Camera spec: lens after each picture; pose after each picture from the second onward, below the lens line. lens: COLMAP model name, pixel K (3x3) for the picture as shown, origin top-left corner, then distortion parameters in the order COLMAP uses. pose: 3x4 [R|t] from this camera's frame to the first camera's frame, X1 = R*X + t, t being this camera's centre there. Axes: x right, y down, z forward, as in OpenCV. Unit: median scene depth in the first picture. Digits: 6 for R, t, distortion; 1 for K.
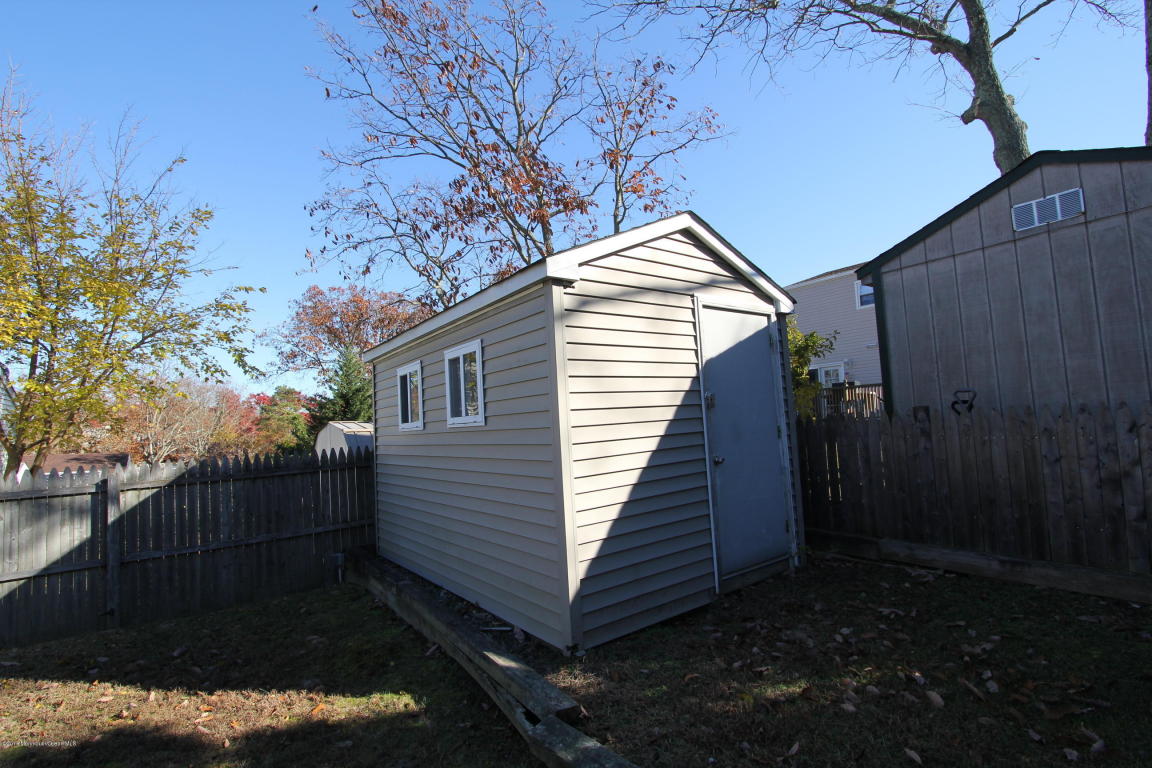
lens RADIAL K [[532.7, 0, 576.0], [0, 532.7, 384.0], [0, 0, 1]] dist [-0.000951, 0.000046]
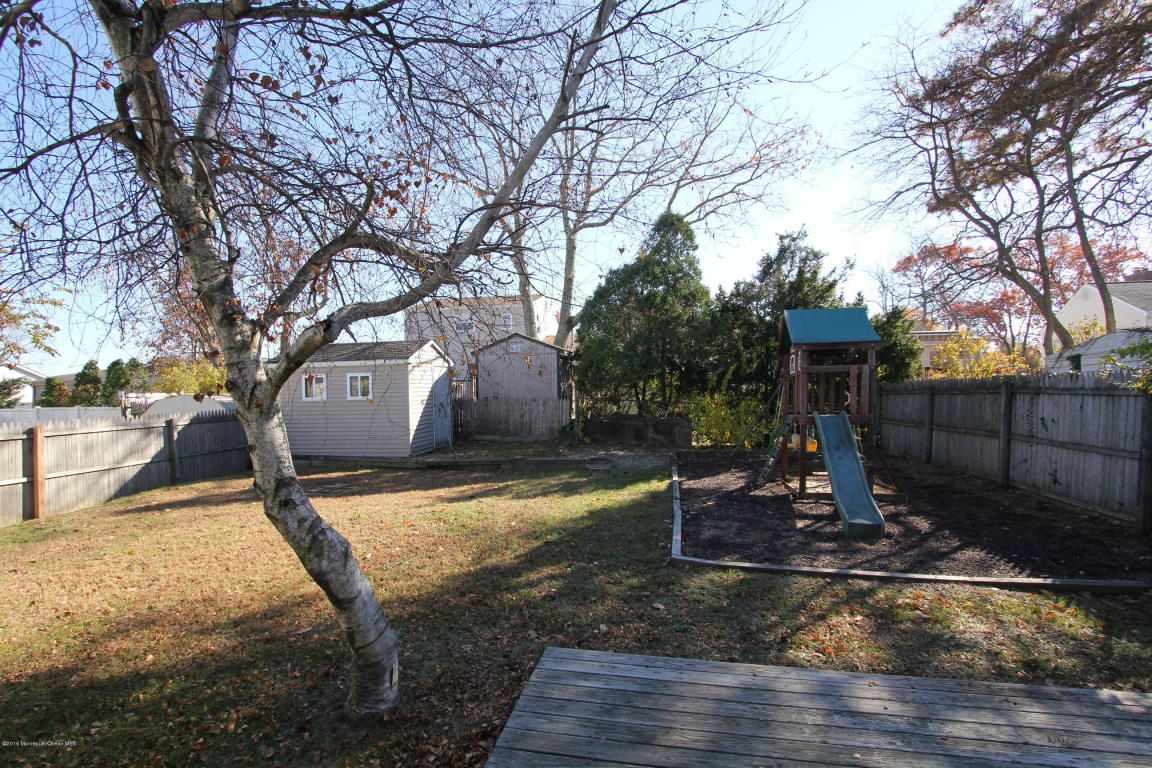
lens RADIAL K [[532.7, 0, 576.0], [0, 532.7, 384.0], [0, 0, 1]] dist [-0.000951, 0.000046]
pose [[0.730741, 0.045173, 0.681158, -1.279864], [-0.063046, 0.998010, 0.001449, -0.085977], [-0.679737, -0.044003, 0.732135, -1.916583]]
